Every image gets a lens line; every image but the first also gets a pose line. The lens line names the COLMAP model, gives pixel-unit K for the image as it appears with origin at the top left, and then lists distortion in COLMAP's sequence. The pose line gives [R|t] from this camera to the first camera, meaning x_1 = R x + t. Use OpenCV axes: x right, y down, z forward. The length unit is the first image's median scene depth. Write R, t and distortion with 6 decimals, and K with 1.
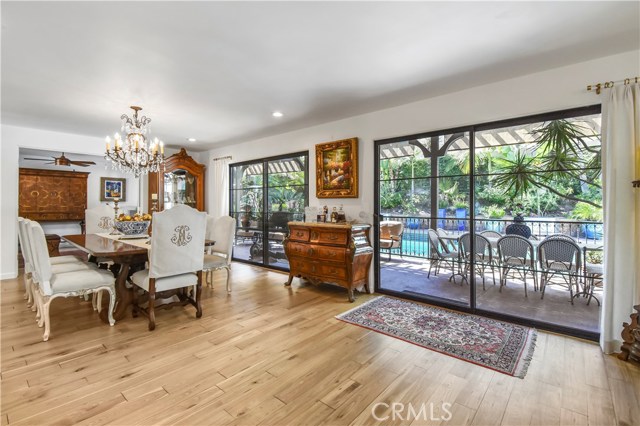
lens RADIAL K [[303.2, 0, 346.1], [0, 303.2, 197.2], [0, 0, 1]] dist [0.023049, -0.006303]
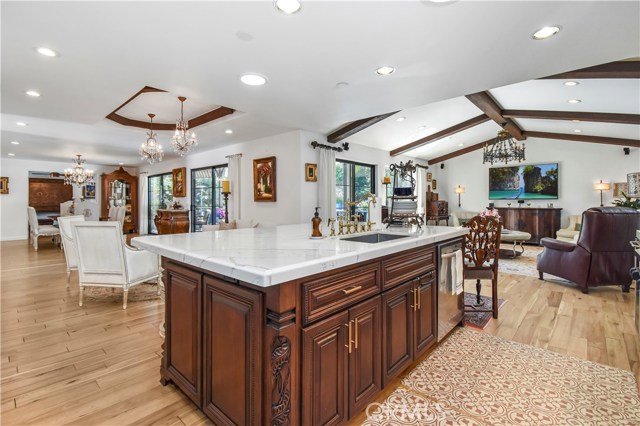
lens RADIAL K [[303.2, 0, 324.6], [0, 303.2, 201.7], [0, 0, 1]] dist [0.023049, -0.006303]
pose [[0.998186, 0.006060, -0.059902, 0.891454], [-0.004954, 0.999815, 0.018586, -0.008400], [0.060003, -0.018256, 0.998031, -0.797267]]
